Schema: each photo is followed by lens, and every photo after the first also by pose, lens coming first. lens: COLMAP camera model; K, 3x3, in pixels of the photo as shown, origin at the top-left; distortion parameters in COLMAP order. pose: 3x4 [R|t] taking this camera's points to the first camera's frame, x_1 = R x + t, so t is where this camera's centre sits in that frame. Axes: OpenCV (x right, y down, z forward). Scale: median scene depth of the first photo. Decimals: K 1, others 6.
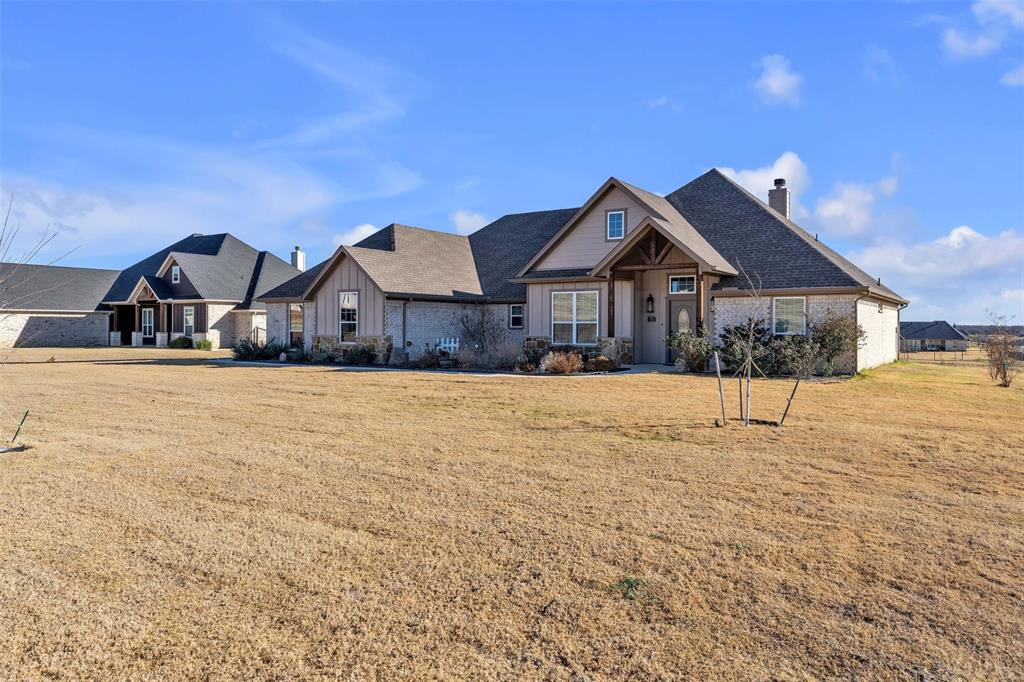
lens RADIAL K [[711.6, 0, 513.4], [0, 711.6, 338.3], [0, 0, 1]] dist [-0.005739, -0.001119]
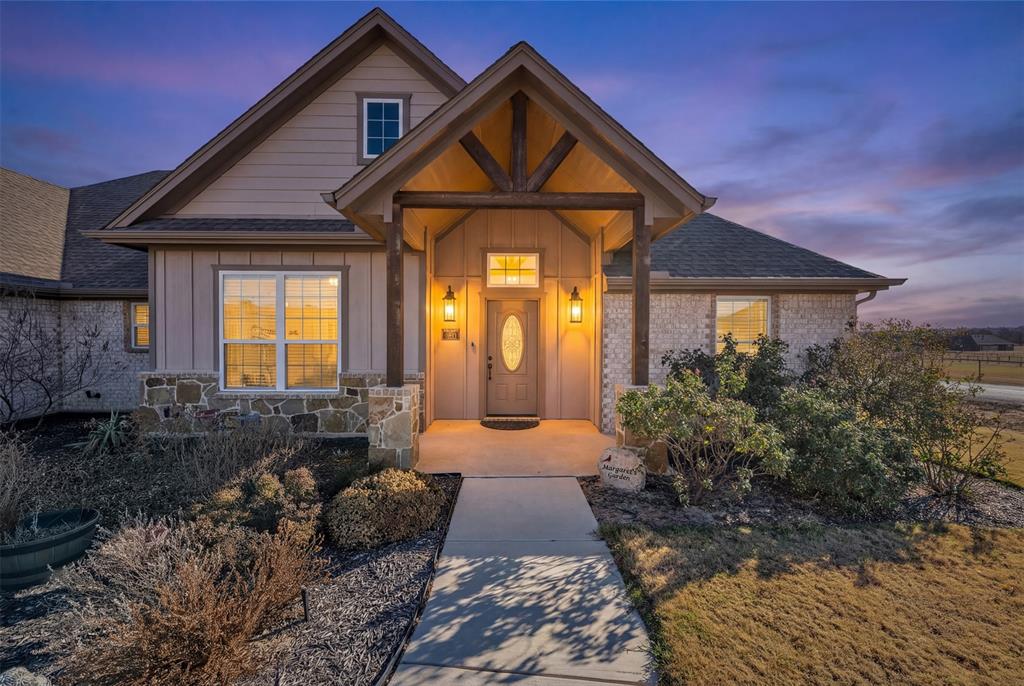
lens RADIAL K [[401.1, 0, 512.0], [0, 401.1, 339.9], [0, 0, 1]] dist [-0.001679, -0.000125]
pose [[0.821819, -0.005579, 0.569722, 0.092325], [0.007069, 0.999975, -0.000404, -0.032880], [-0.569705, 0.004359, 0.821838, 1.056974]]
